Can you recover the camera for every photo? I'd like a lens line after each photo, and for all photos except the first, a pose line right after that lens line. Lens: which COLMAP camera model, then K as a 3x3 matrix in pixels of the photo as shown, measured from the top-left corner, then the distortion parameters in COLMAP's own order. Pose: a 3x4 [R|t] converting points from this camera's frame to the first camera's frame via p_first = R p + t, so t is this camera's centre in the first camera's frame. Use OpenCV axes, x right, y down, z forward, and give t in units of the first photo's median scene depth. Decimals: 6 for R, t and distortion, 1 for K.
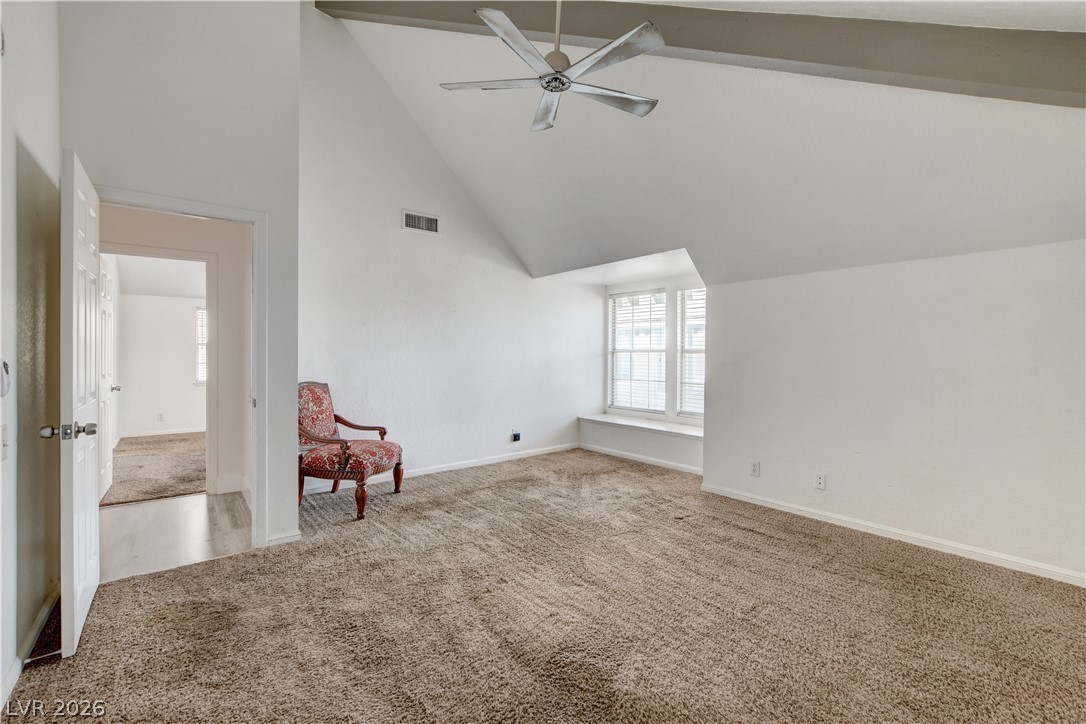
lens RADIAL K [[481.1, 0, 541.9], [0, 481.1, 354.1], [0, 0, 1]] dist [-0.015135, 0.000993]
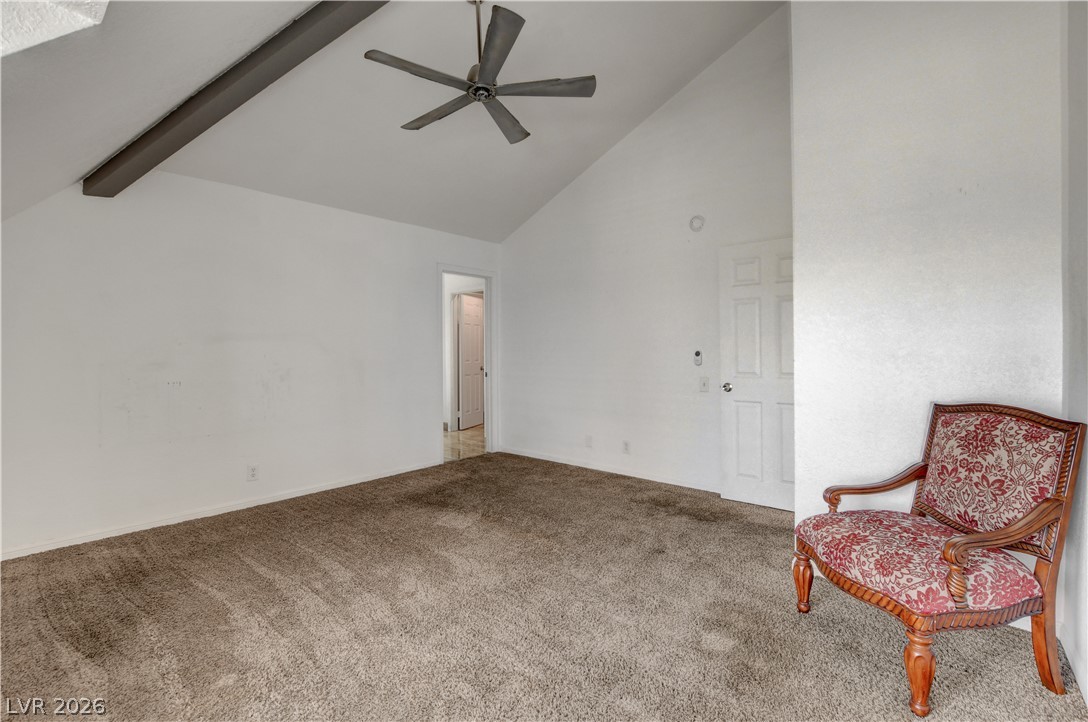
lens RADIAL K [[482.0, 0, 542.9], [0, 482.0, 353.1], [0, 0, 1]] dist [-0.015135, 0.000993]
pose [[-0.975067, 0.002141, -0.221902, 0.082723], [-0.000278, 0.999941, 0.010869, -0.002886], [0.221912, 0.010660, -0.975008, 1.303864]]
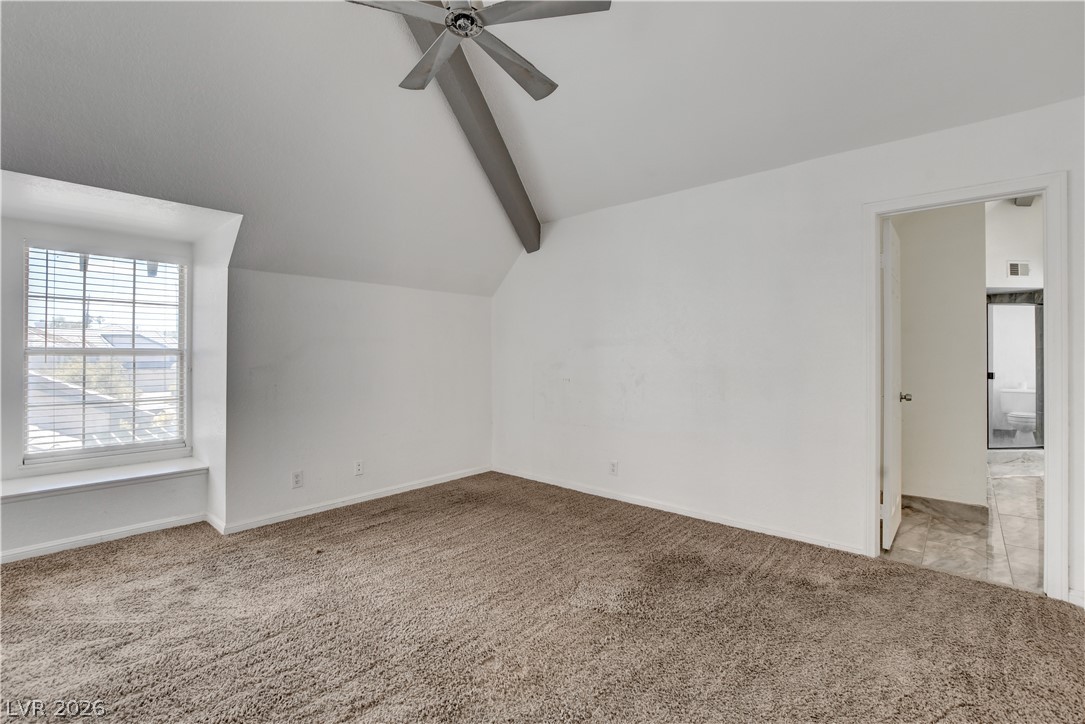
lens RADIAL K [[480.7, 0, 541.4], [0, 480.7, 354.1], [0, 0, 1]] dist [-0.015135, 0.000993]
pose [[-0.175985, 0.000010, 0.984393, -0.507853], [0.004623, 0.999989, 0.000817, -0.001773], [-0.984382, 0.004695, -0.175983, 0.647041]]
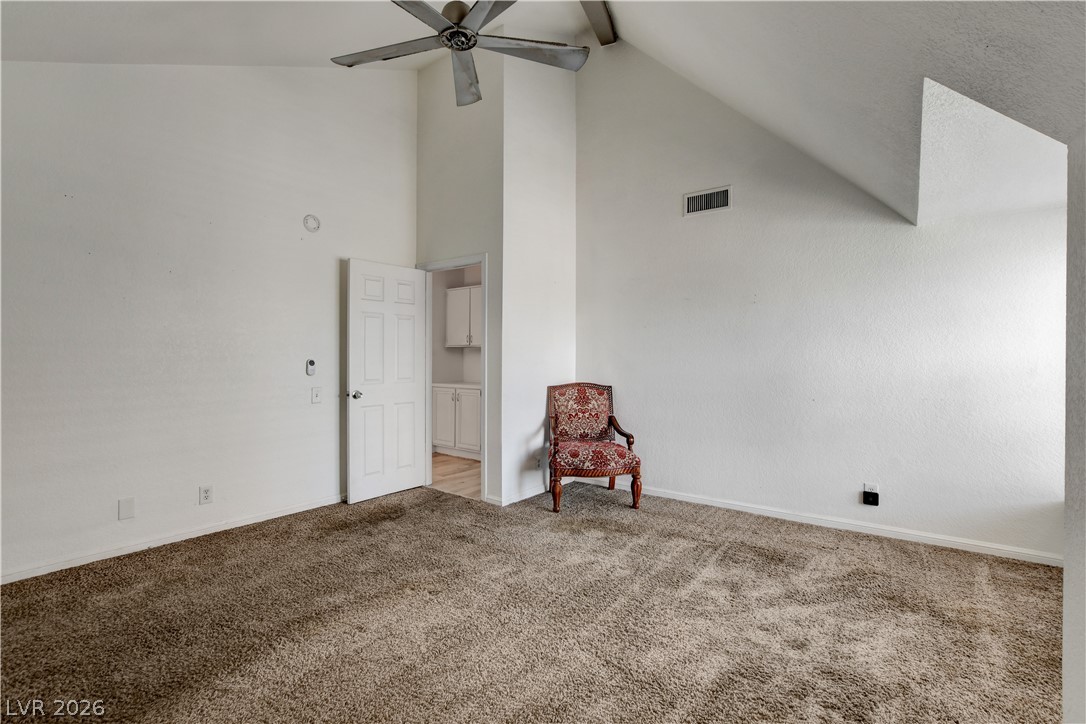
lens RADIAL K [[481.1, 0, 541.9], [0, 481.1, 354.1], [0, 0, 1]] dist [-0.015135, 0.000993]
pose [[0.244519, -0.001608, -0.969643, 0.564059], [-0.003791, 0.999989, -0.002614, -0.007355], [0.969637, 0.004315, 0.244510, 0.595954]]
